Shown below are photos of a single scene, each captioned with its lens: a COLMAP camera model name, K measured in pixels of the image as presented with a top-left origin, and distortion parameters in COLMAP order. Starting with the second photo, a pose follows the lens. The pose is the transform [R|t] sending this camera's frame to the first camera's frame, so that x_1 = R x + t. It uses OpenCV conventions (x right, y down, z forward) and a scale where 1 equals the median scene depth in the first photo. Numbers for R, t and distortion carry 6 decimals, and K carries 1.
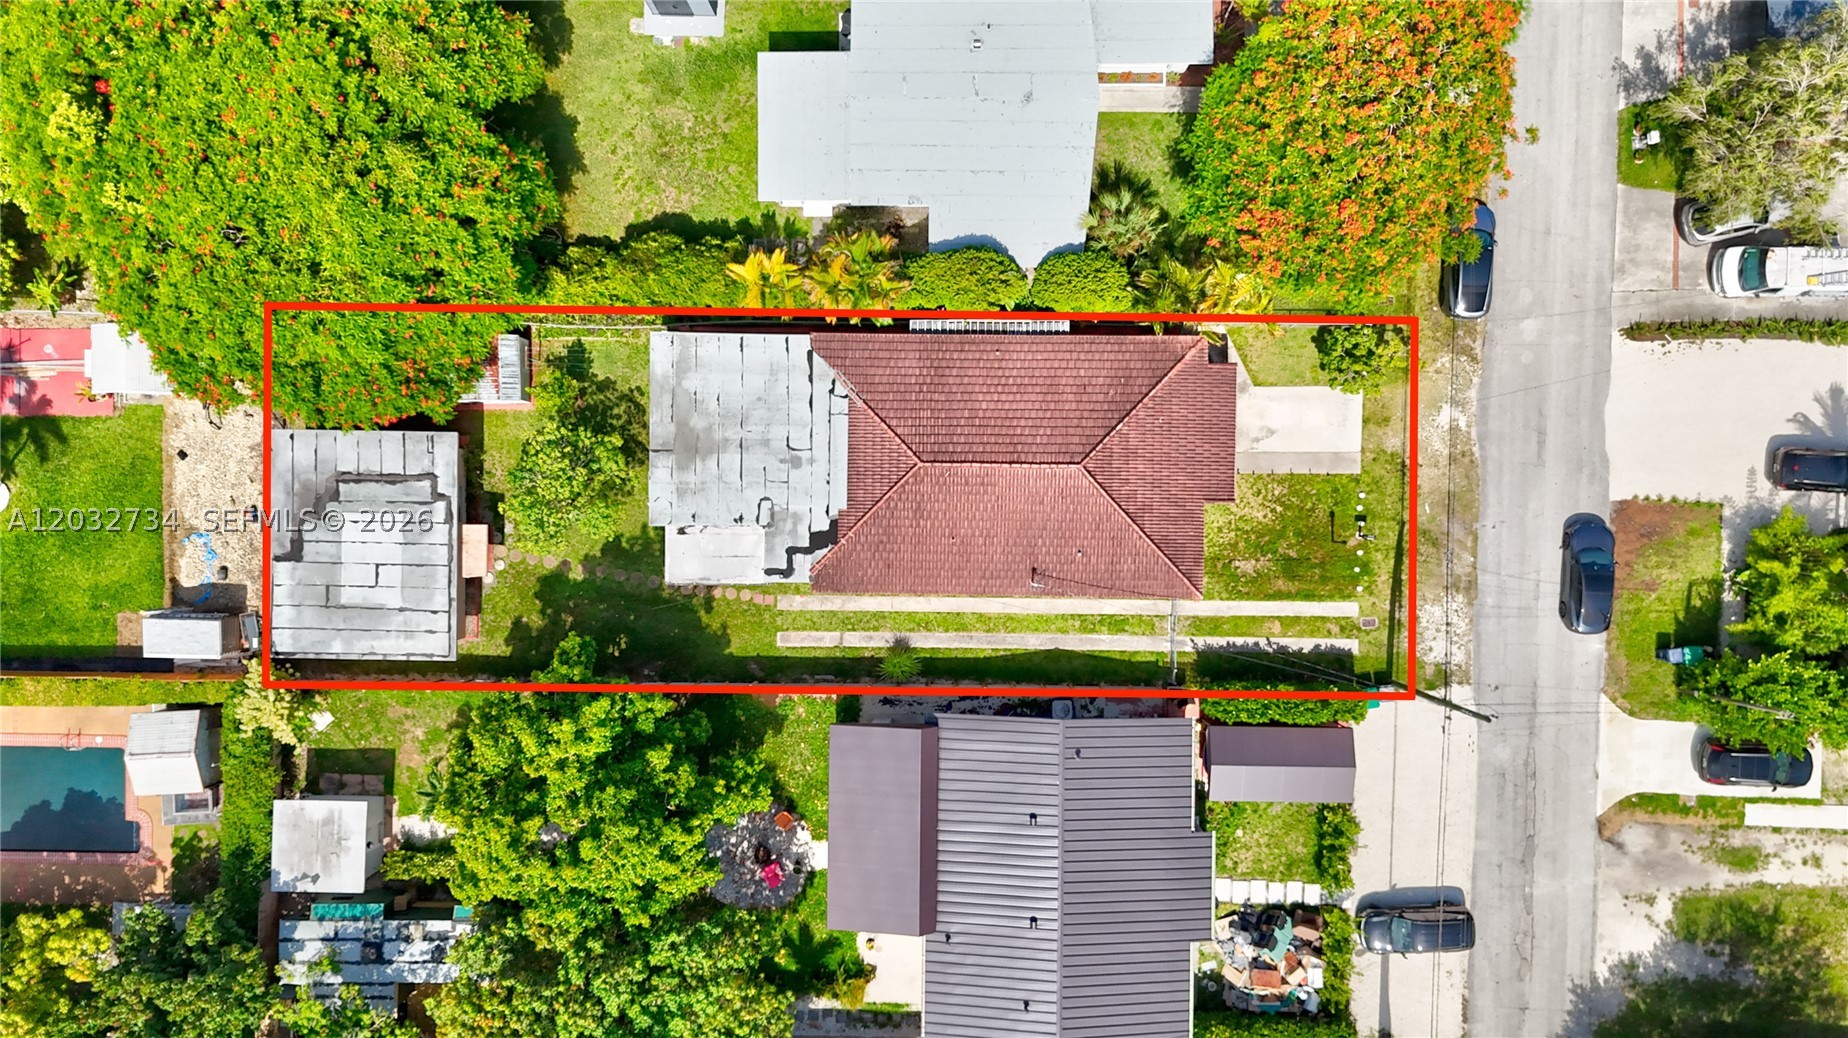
lens RADIAL K [[1374.8, 0, 926.6], [0, 1374.8, 525.6], [0, 0, 1]] dist [0.057358, -0.056889]
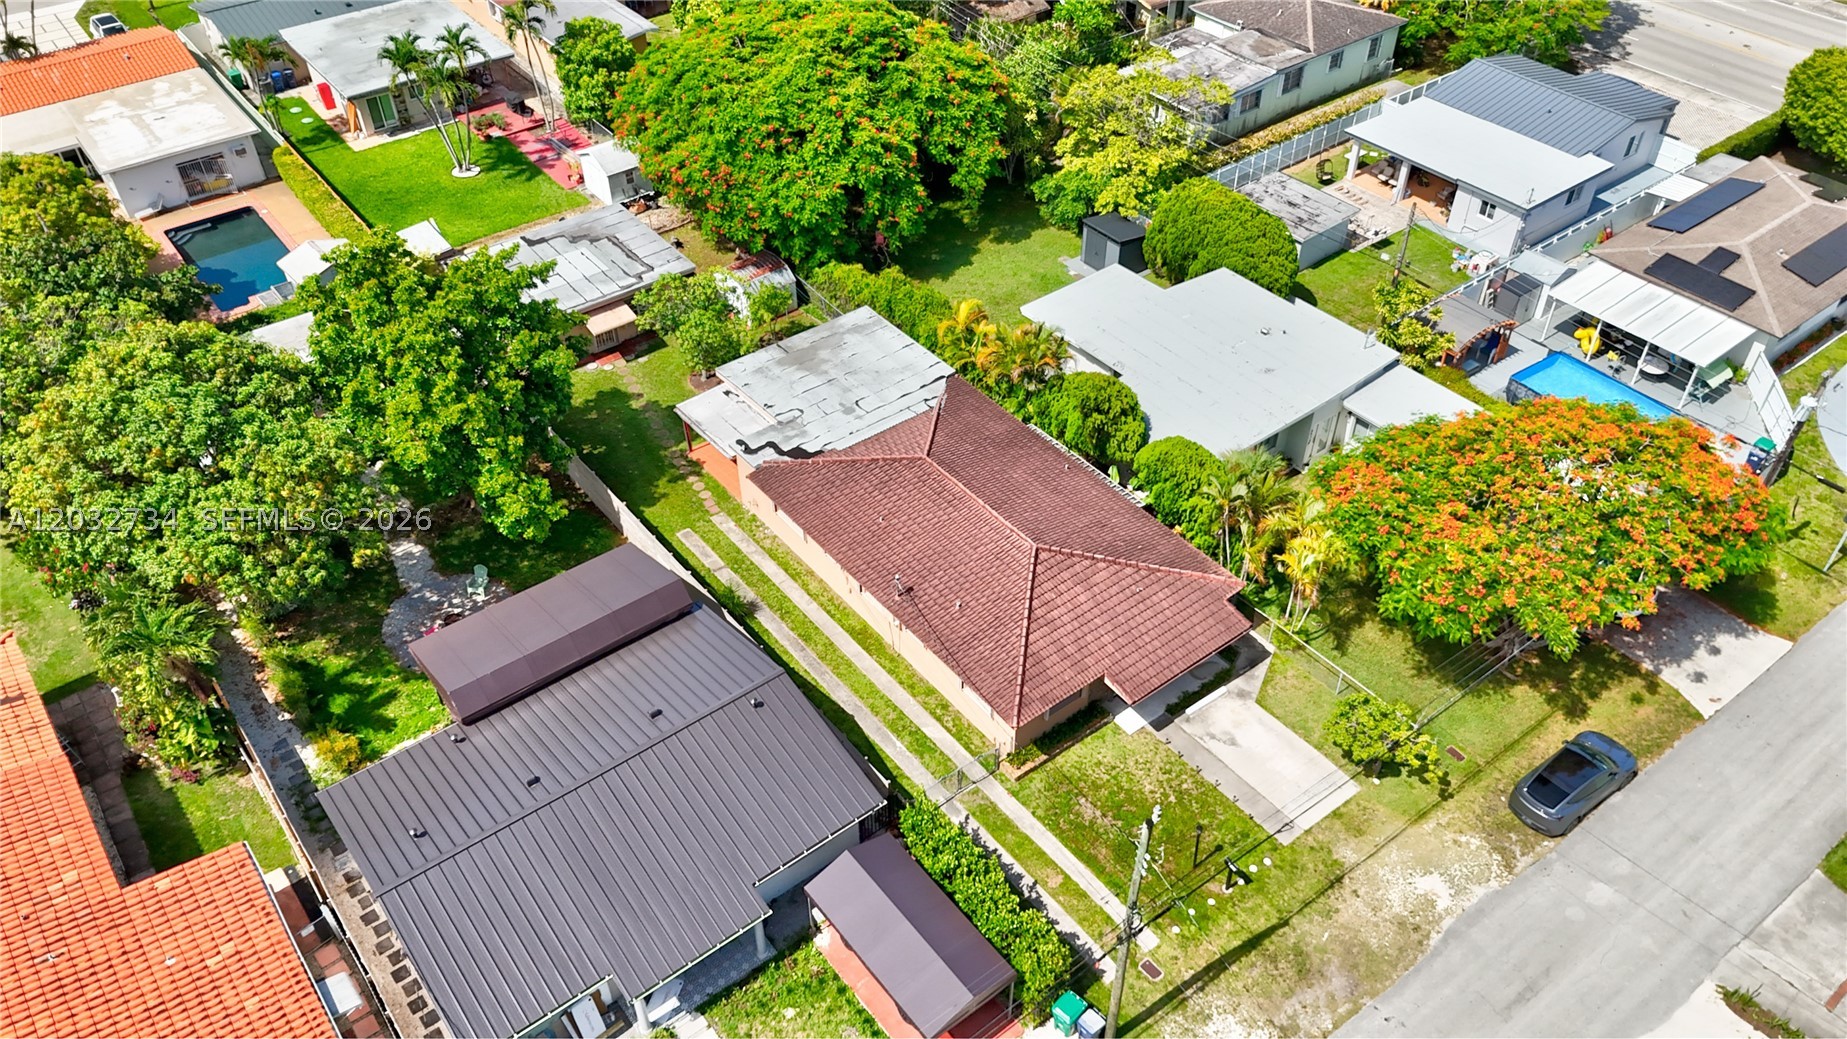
lens RADIAL K [[1374.1, 0, 926.1], [0, 1374.1, 526.1], [0, 0, 1]] dist [0.057358, -0.056889]
pose [[0.621810, 0.523505, -0.582491, 0.535333], [-0.783100, 0.405774, -0.471278, 0.391756], [-0.010357, 0.749193, 0.662270, 0.383288]]
